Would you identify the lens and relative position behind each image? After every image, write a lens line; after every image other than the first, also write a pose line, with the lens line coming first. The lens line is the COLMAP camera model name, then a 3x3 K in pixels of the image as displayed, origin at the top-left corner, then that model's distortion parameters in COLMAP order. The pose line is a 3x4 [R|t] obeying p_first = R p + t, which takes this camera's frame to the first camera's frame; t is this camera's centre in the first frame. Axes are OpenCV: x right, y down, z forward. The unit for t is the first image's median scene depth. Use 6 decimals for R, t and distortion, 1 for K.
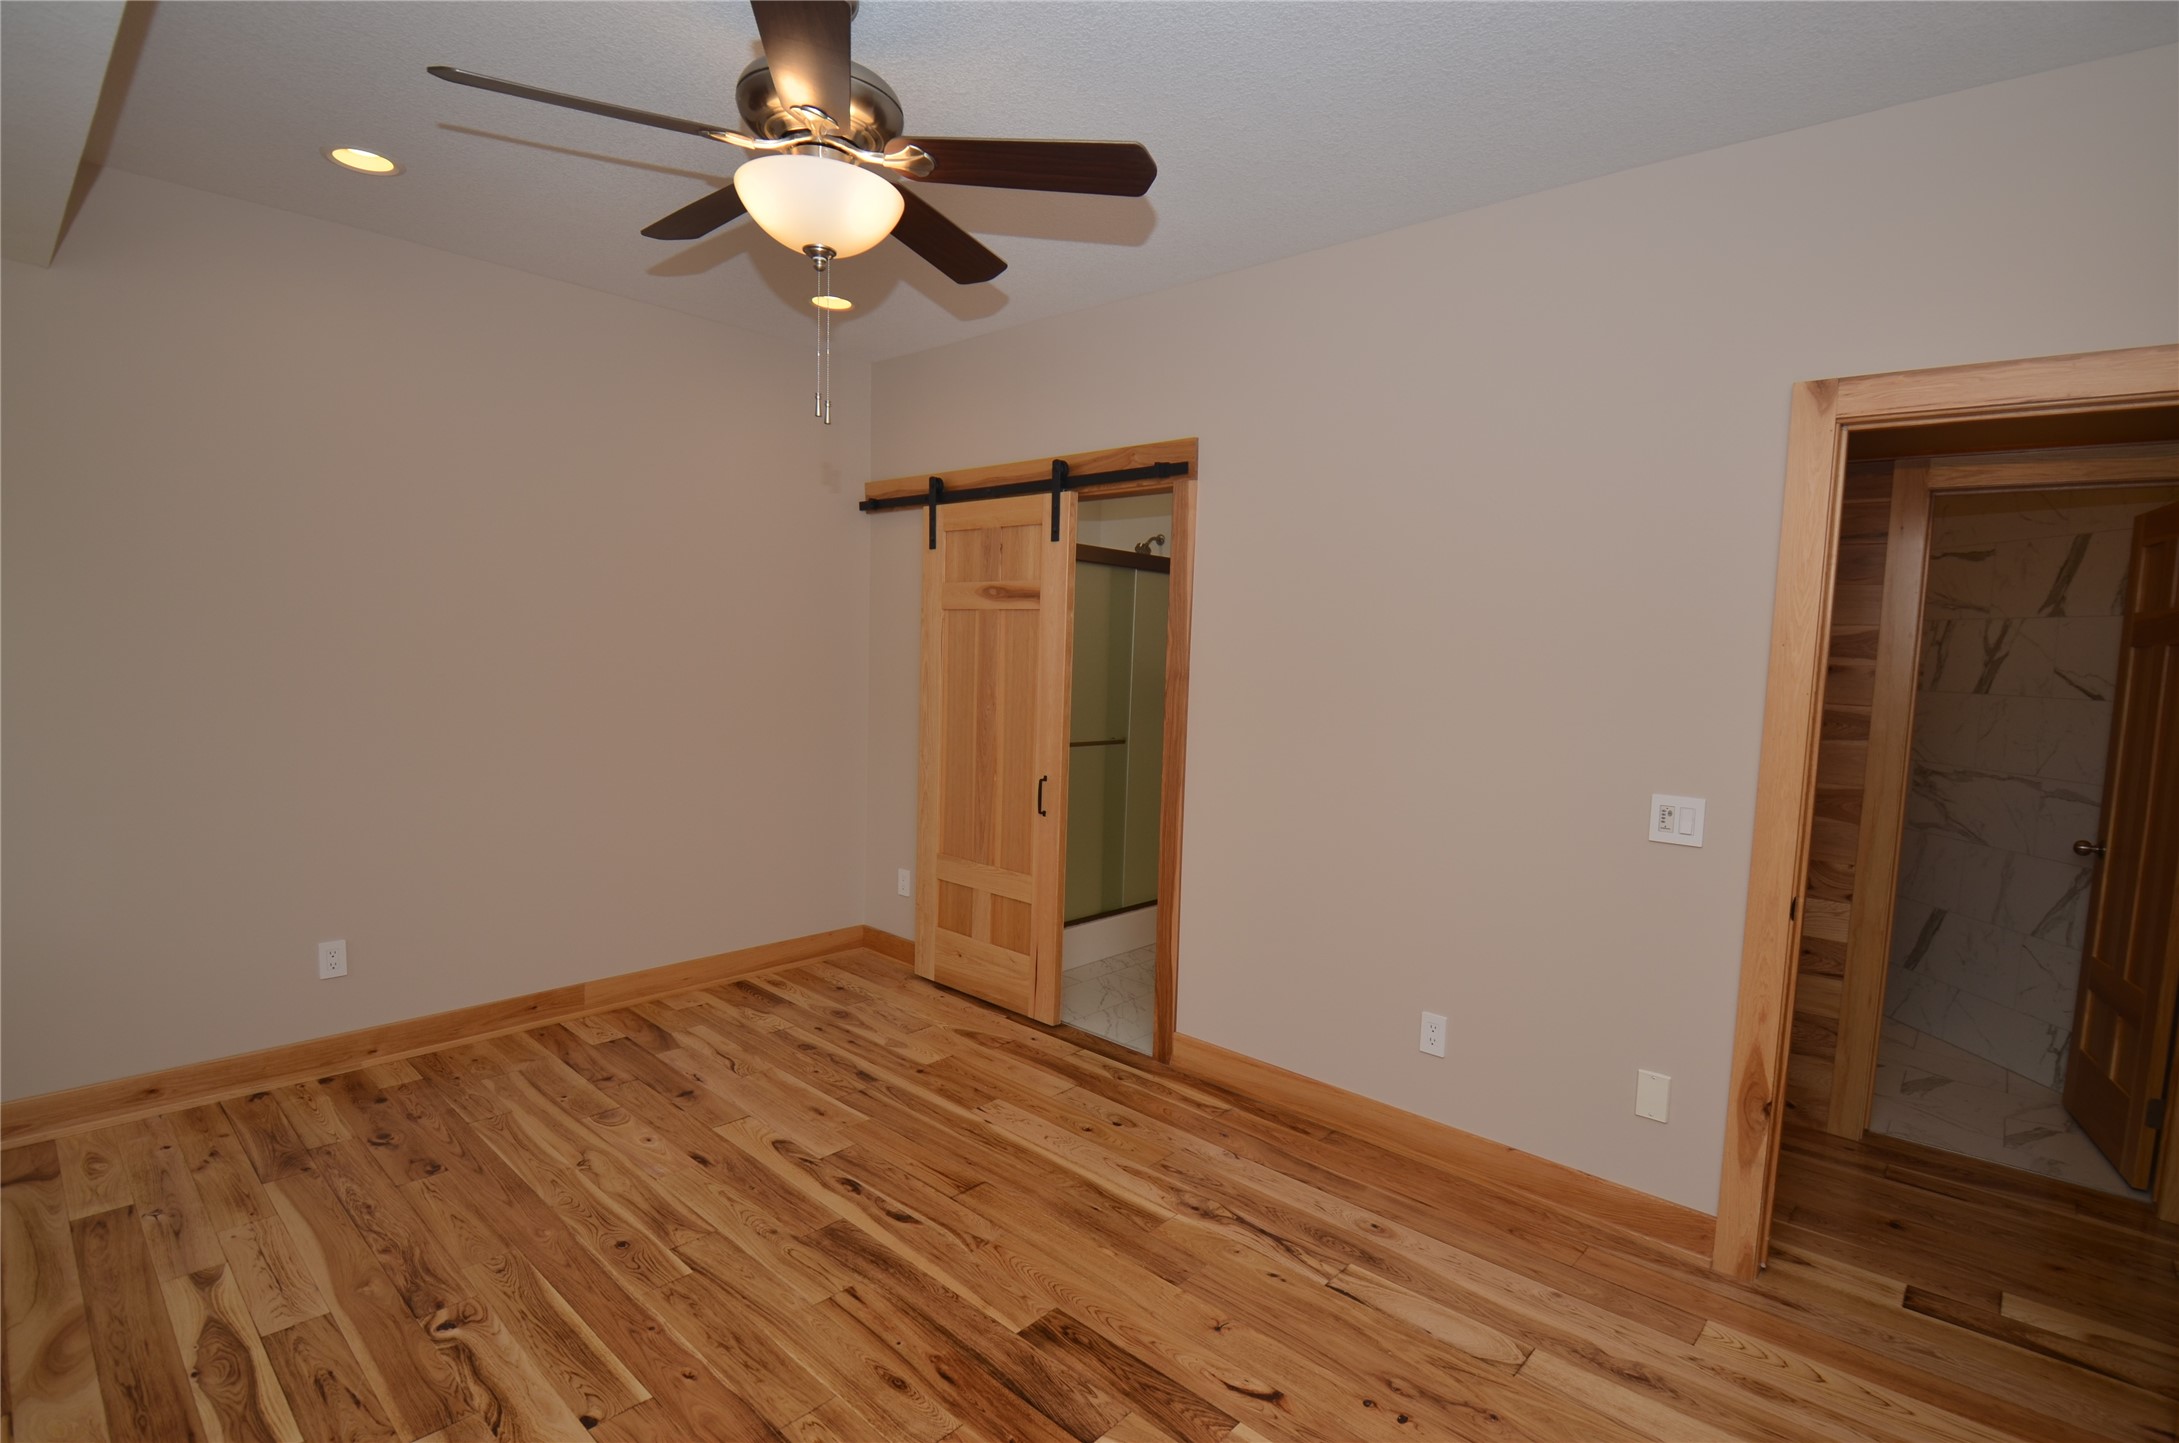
lens RADIAL K [[1036.9, 0, 1095.3], [0, 1036.9, 743.6], [0, 0, 1]] dist [0.029454, -0.031464]
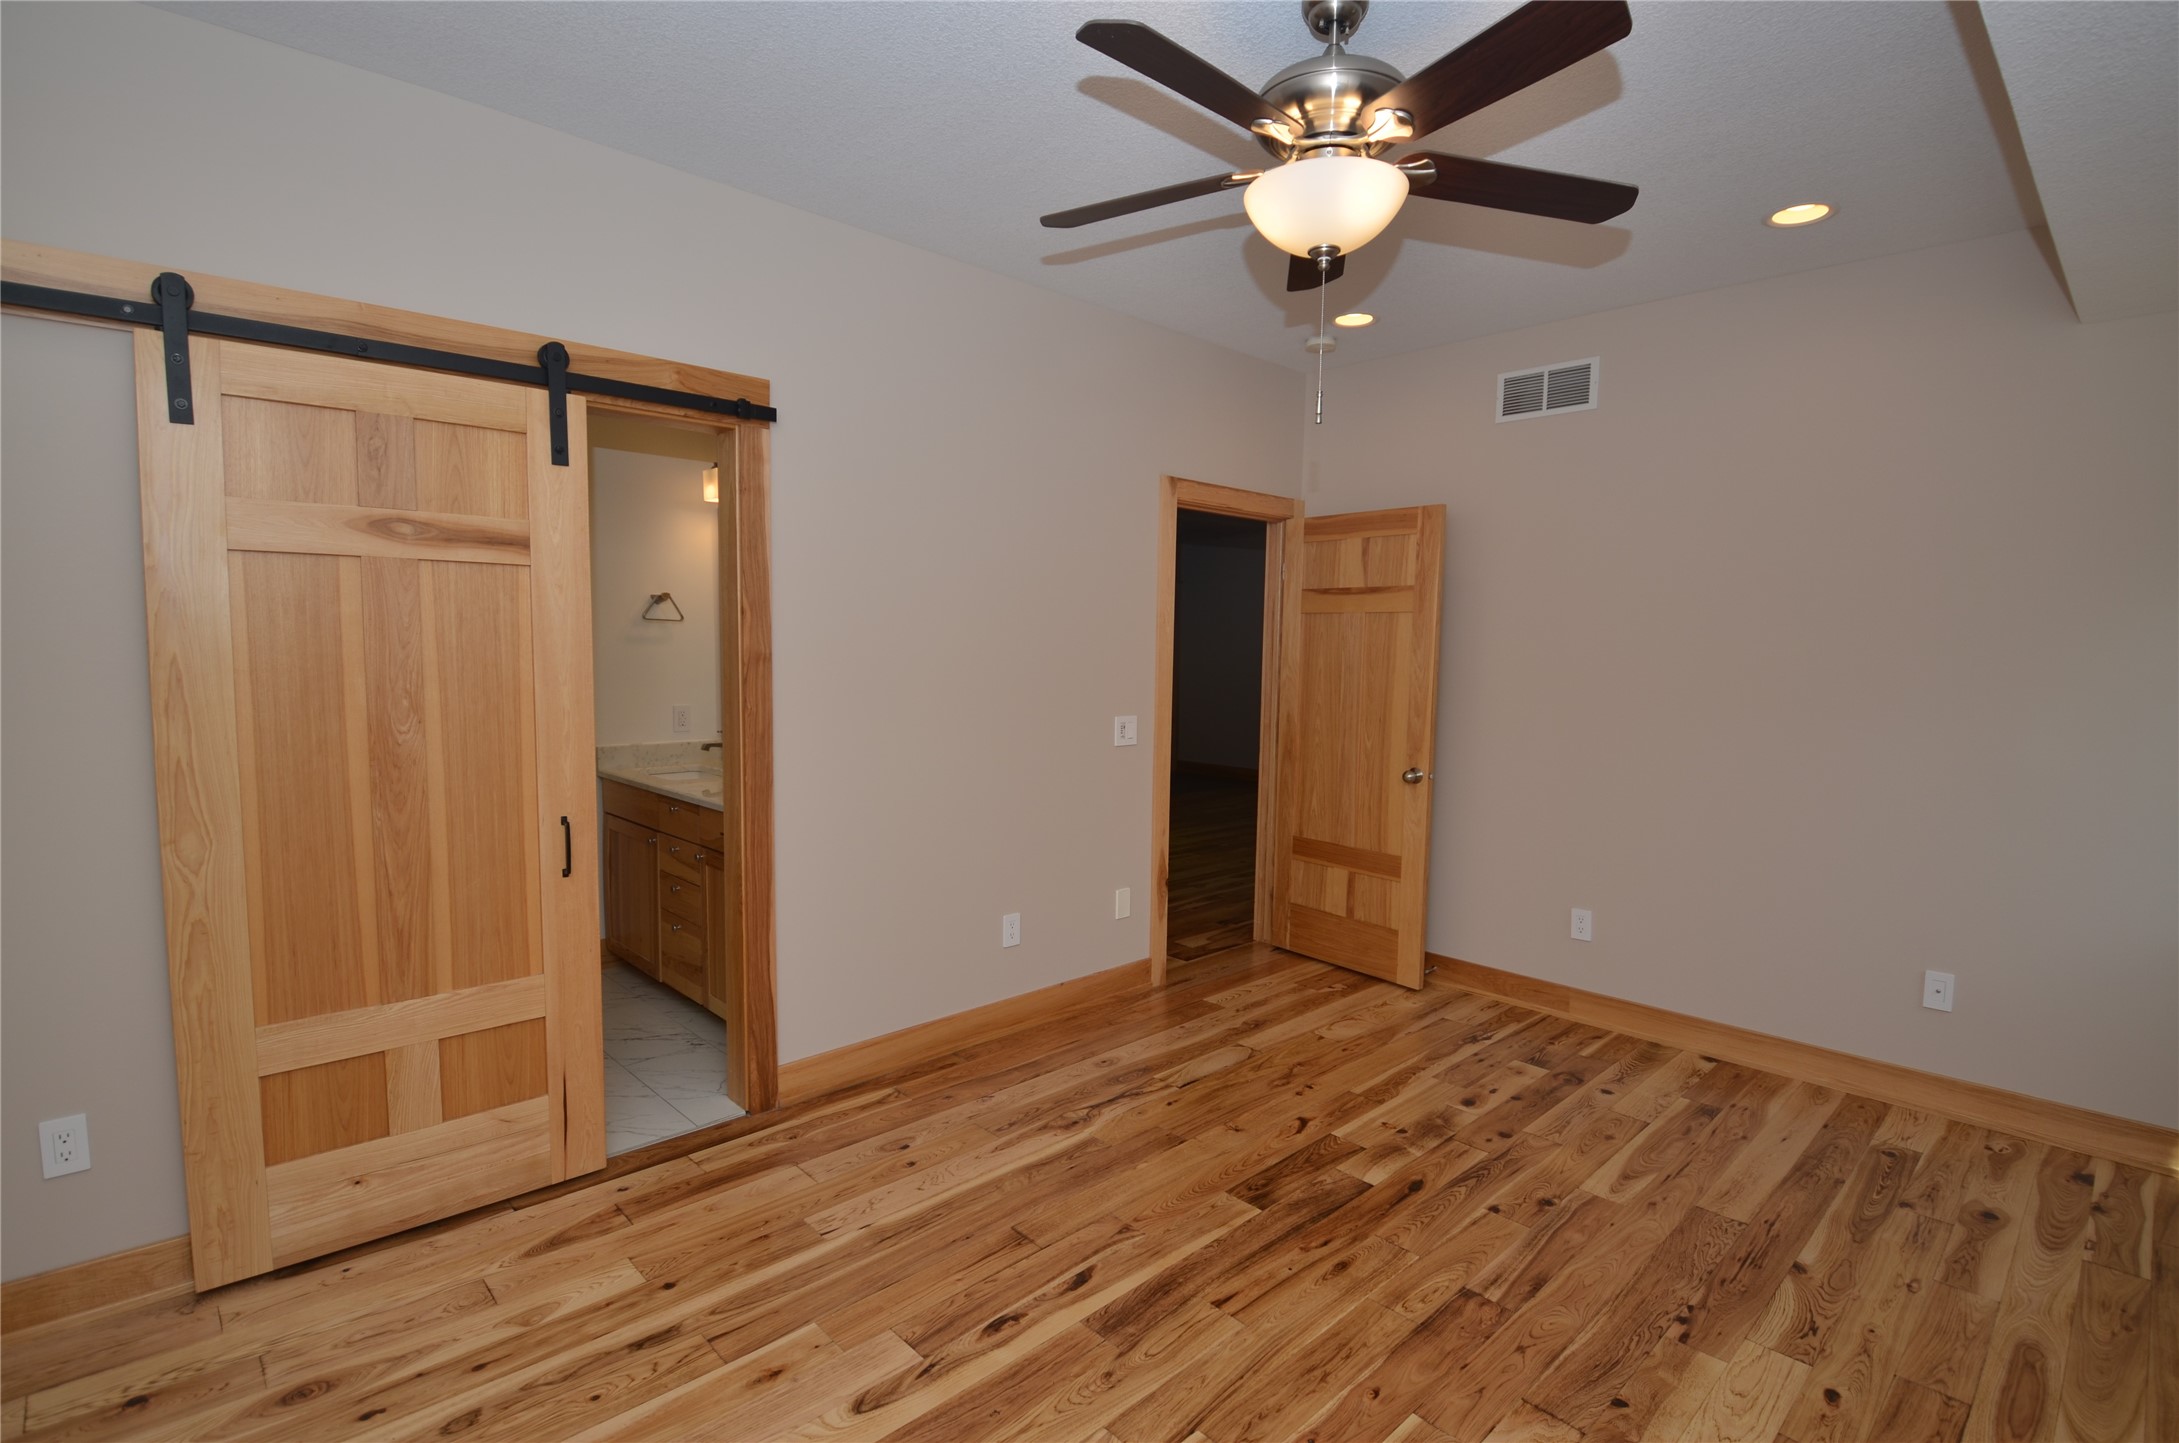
lens RADIAL K [[1036.9, 0, 1095.3], [0, 1036.9, 743.6], [0, 0, 1]] dist [0.029454, -0.031464]
pose [[0.074529, -0.128380, 0.988921, -0.910384], [0.082054, 0.989105, 0.122220, -0.093853], [-0.993837, 0.072036, 0.084251, 0.798567]]
